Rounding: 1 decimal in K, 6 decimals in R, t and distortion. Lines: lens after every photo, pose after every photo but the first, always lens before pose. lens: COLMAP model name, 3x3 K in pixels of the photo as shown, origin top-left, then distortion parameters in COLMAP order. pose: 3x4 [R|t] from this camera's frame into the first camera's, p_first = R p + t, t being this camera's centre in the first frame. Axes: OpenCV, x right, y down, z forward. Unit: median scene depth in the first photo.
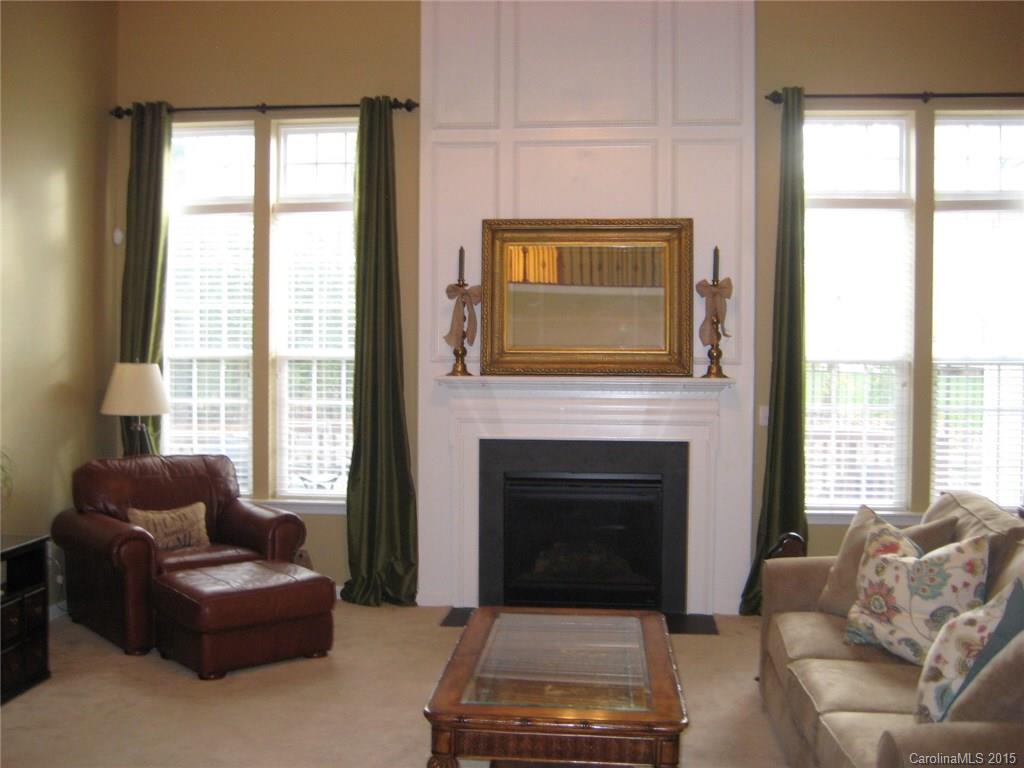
lens RADIAL K [[1056.0, 0, 493.0], [0, 1056.0, 406.9], [0, 0, 1]] dist [-0.090839, 0.000000]
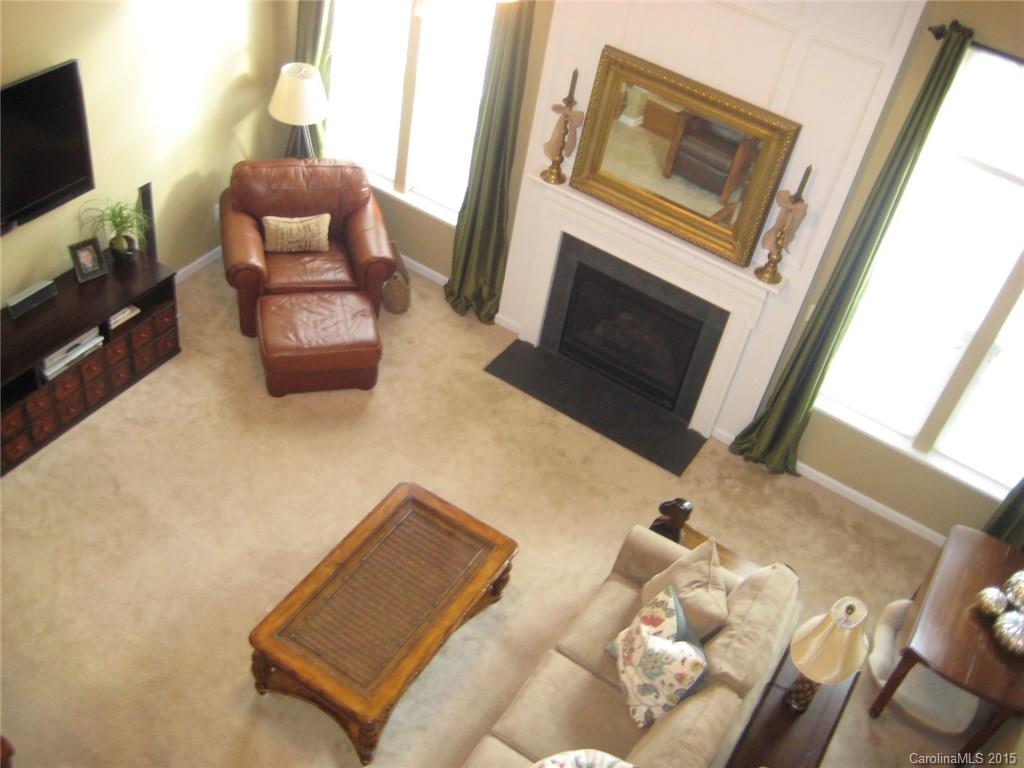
lens RADIAL K [[1056.0, 0, 509.8], [0, 1056.0, 382.8], [0, 0, 1]] dist [-0.090839, 0.000000]
pose [[0.893227, 0.385255, -0.231786, 0.258448], [-0.159578, 0.753621, 0.637644, -0.551125], [0.420334, -0.532572, 0.734633, 0.087338]]
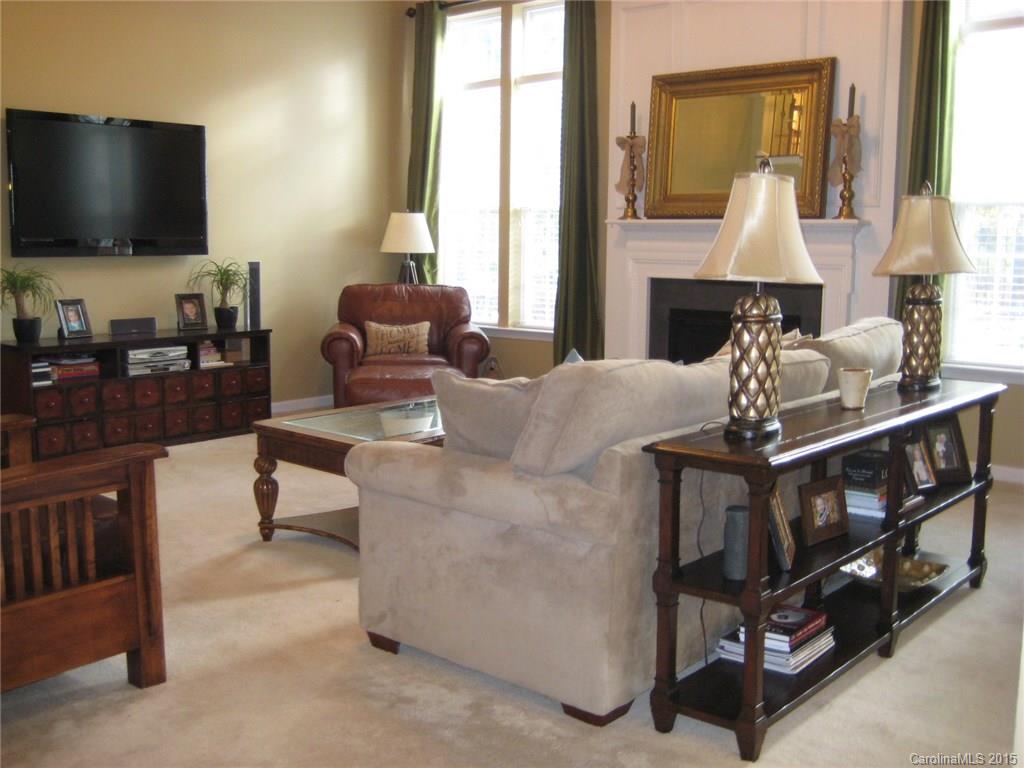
lens RADIAL K [[1056.0, 0, 509.4], [0, 1056.0, 363.1], [0, 0, 1]] dist [-0.090839, 0.000000]
pose [[0.820630, 0.068181, -0.567377, 0.504806], [-0.032834, 0.996842, 0.072300, 0.045055], [0.570515, -0.040702, 0.820278, 0.016410]]
